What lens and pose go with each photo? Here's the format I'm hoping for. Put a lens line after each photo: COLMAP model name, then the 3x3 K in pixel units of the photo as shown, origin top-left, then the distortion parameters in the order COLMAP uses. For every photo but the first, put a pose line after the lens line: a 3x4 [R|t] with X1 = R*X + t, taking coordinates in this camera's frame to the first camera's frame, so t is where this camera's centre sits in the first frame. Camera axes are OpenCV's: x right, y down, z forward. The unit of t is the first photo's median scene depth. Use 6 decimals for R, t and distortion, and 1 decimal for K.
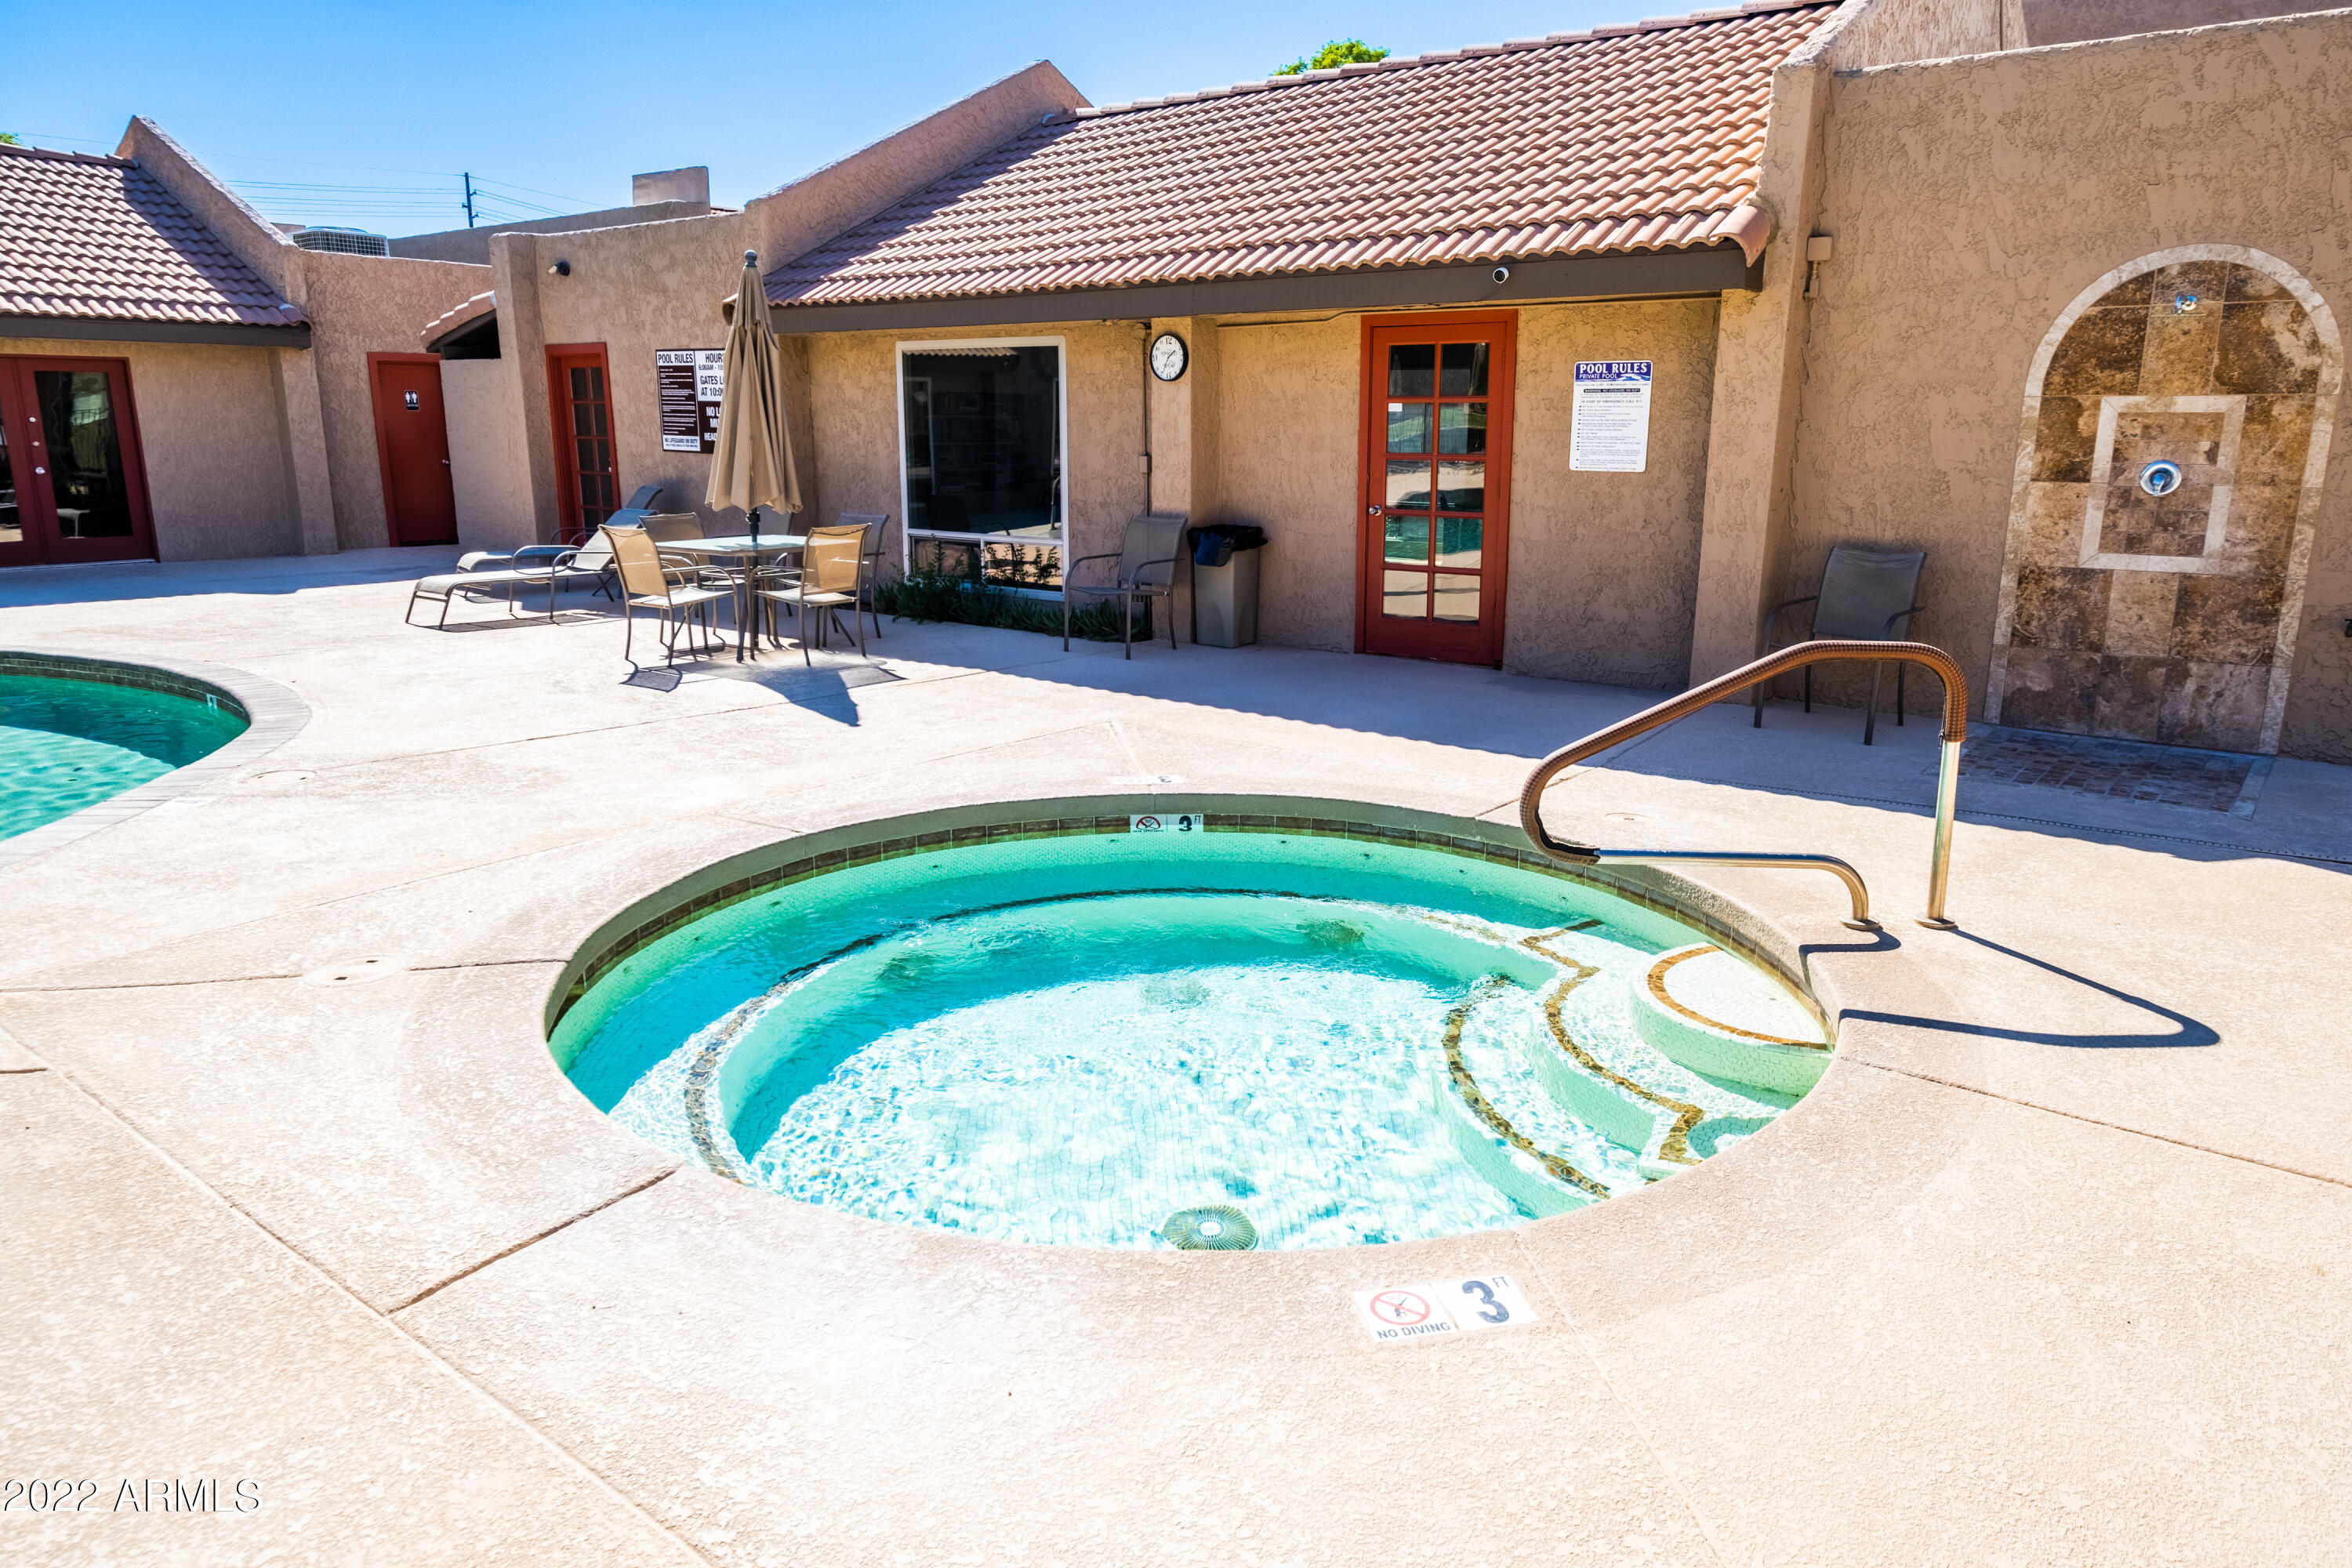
lens RADIAL K [[1581.7, 0, 1176.0], [0, 1581.7, 784.0], [0, 0, 1]] dist [0.008924, 0.001544]
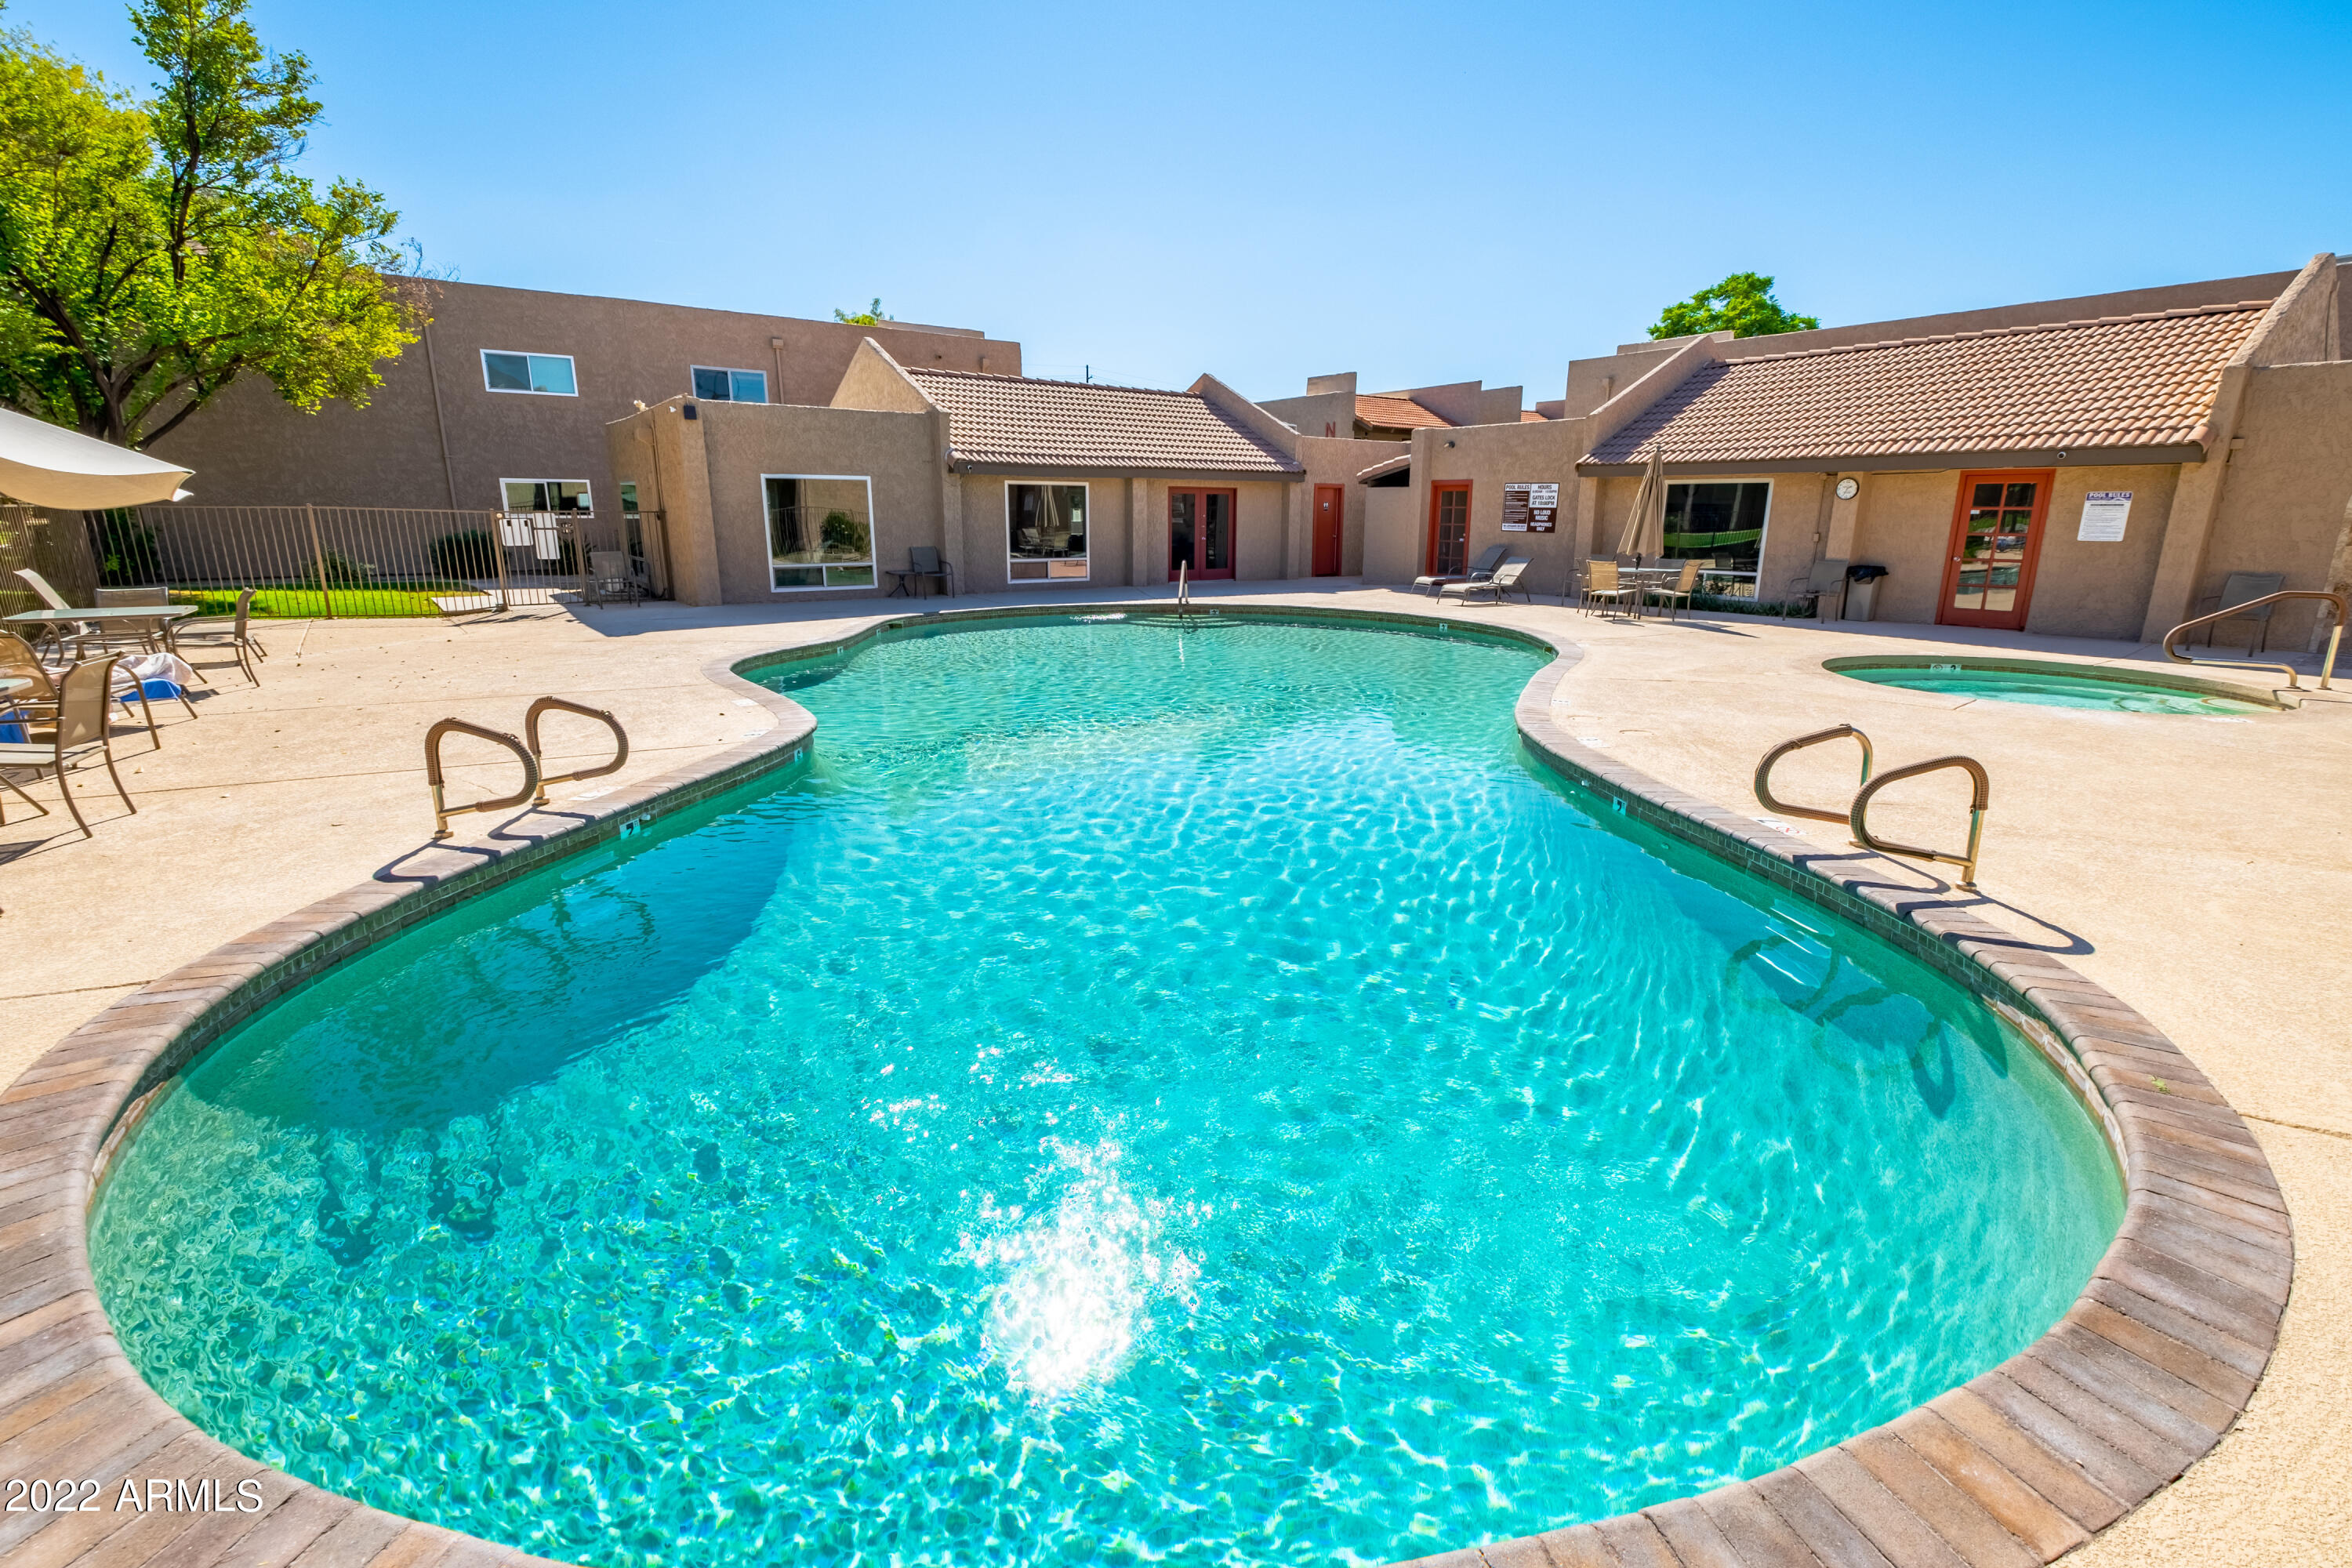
lens RADIAL K [[1049.6, 0, 1191.4], [0, 1049.6, 780.8], [0, 0, 1]] dist [-0.005835, 0.001504]
pose [[0.957601, 0.074286, -0.278354, -0.441246], [-0.068898, 0.997199, 0.029103, 0.157062], [0.279737, -0.008691, 0.960037, -0.661560]]
